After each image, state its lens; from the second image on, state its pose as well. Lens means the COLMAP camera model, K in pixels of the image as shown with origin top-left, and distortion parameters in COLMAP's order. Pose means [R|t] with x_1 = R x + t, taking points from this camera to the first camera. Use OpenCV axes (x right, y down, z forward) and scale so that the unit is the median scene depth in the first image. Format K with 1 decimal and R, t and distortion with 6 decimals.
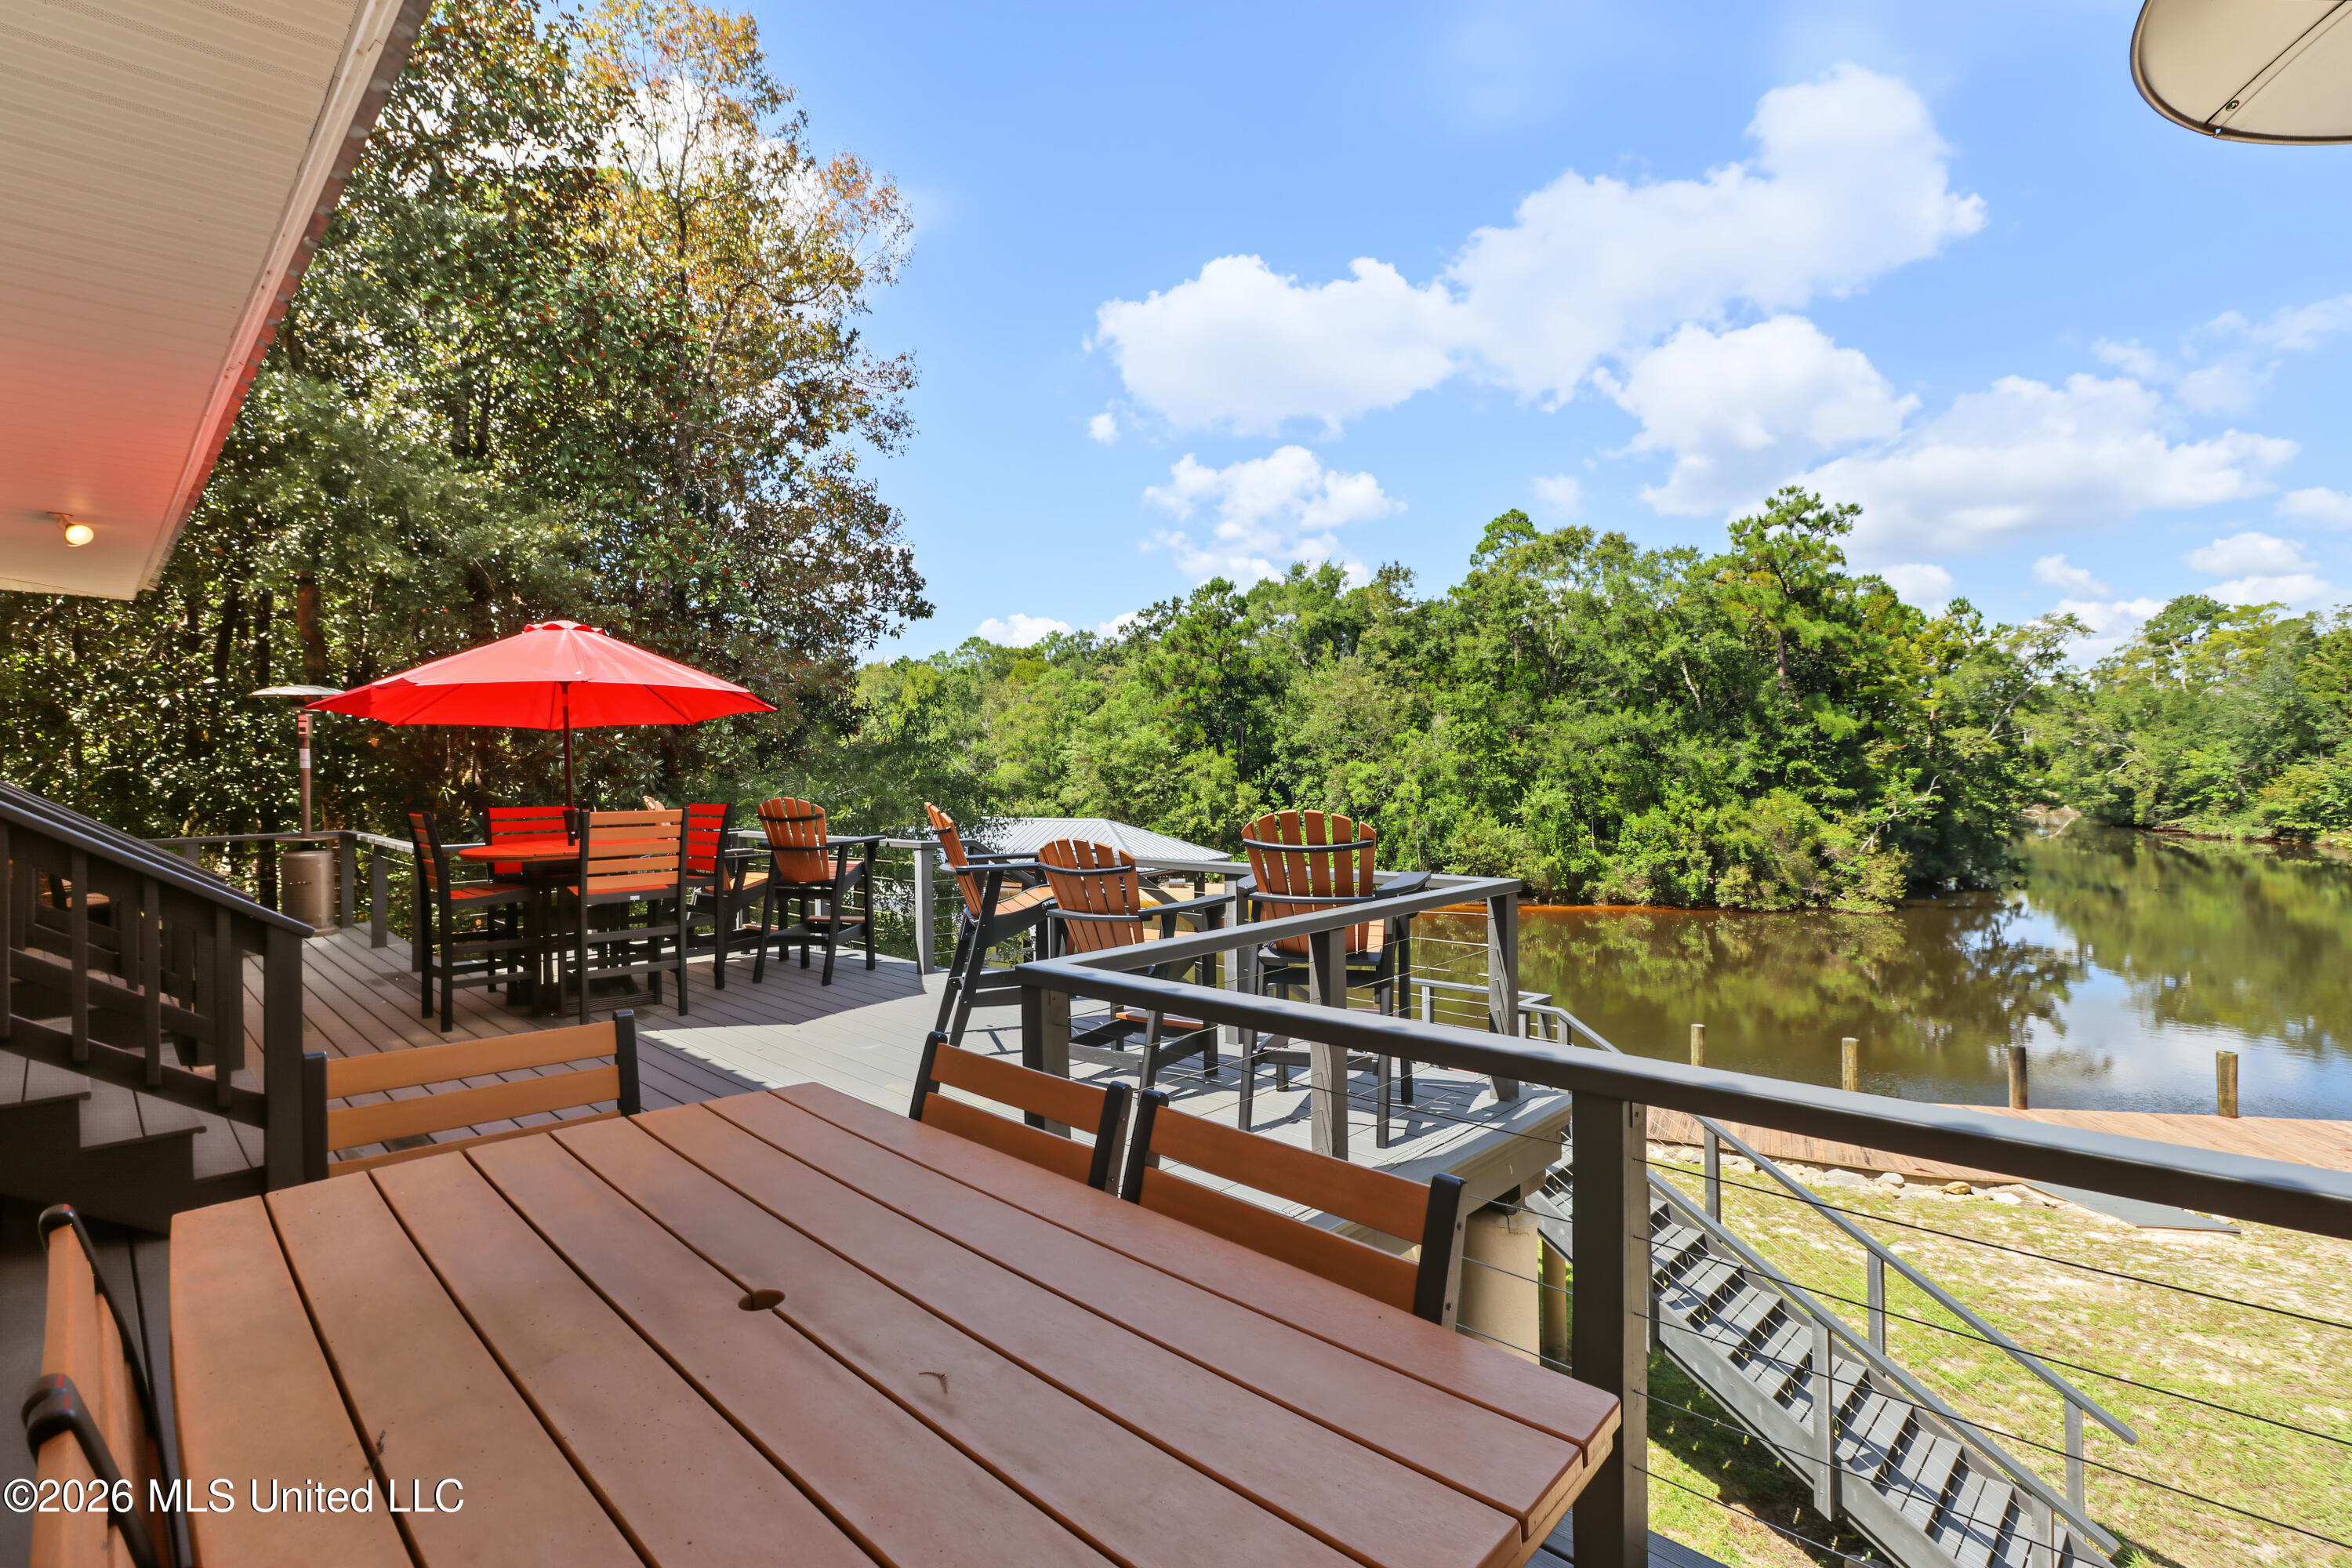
lens RADIAL K [[1119.3, 0, 1164.1], [0, 1119.3, 766.0], [0, 0, 1]] dist [-0.004262, 0.005441]
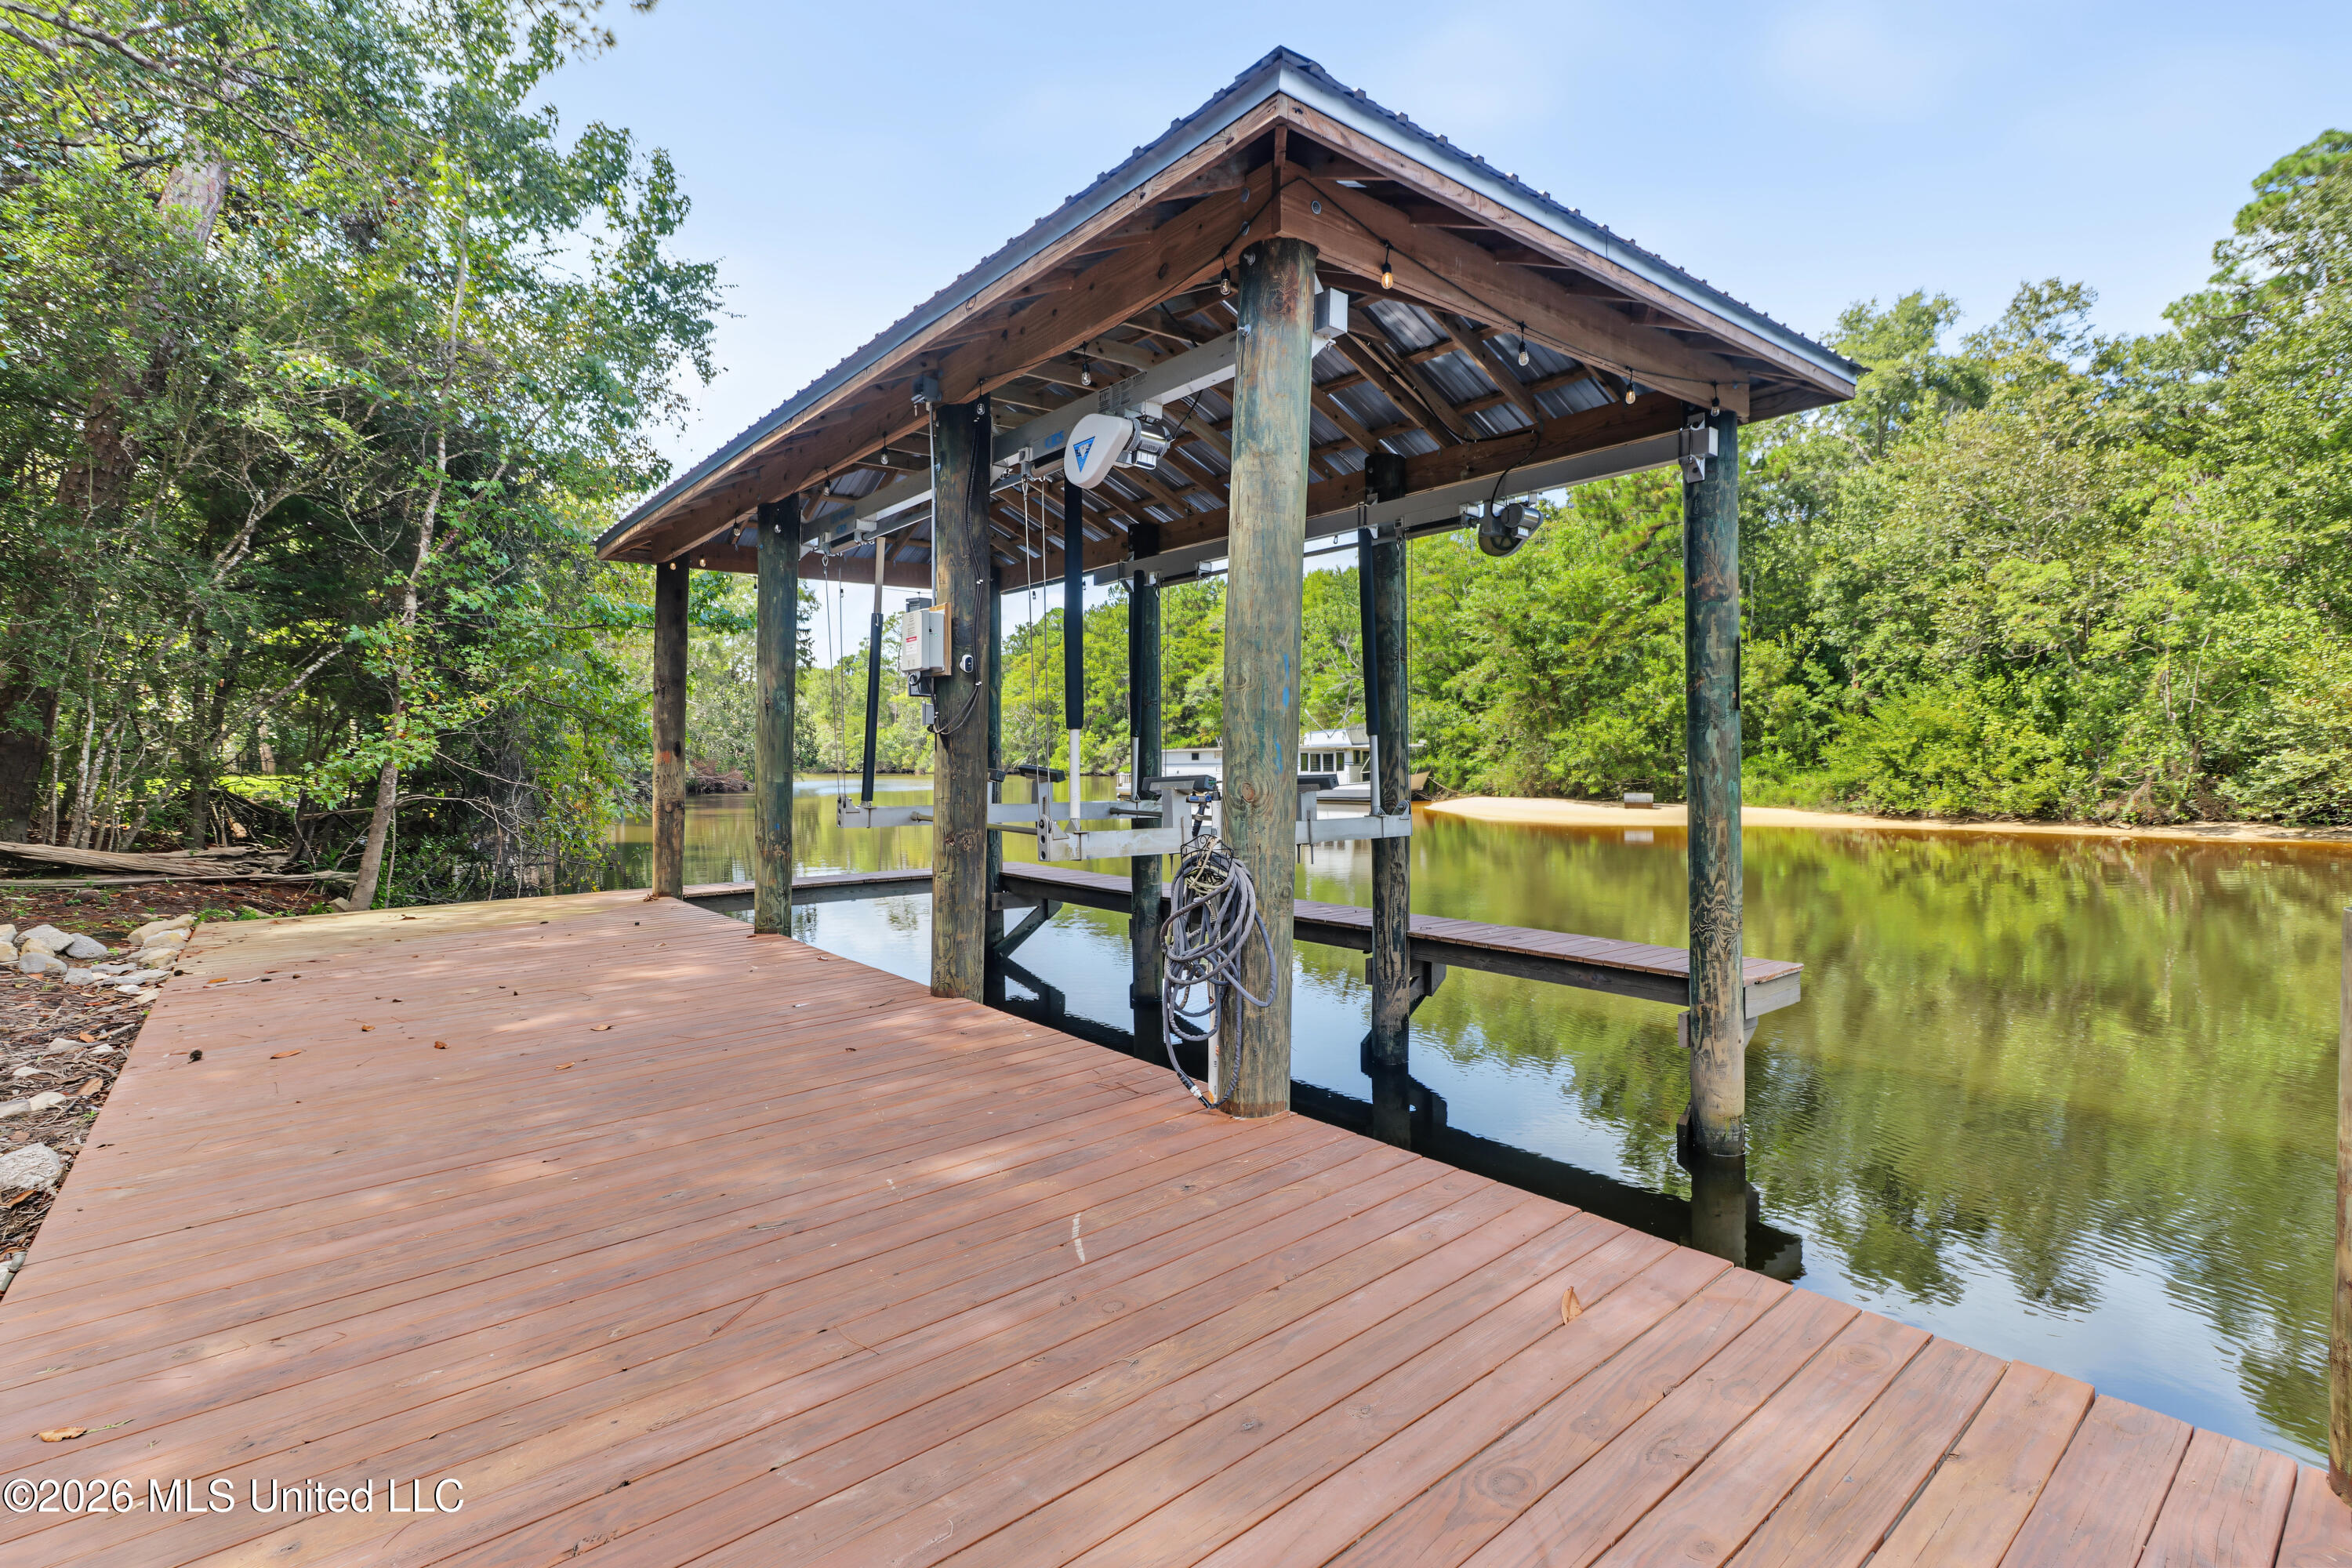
lens RADIAL K [[1119.3, 0, 1163.3], [0, 1119.3, 769.9], [0, 0, 1]] dist [-0.004262, 0.005441]
pose [[0.922376, 0.006201, -0.386243, 0.008782], [0.007348, 0.999409, 0.033595, 0.066320], [0.386223, -0.033825, 0.921785, 0.344915]]
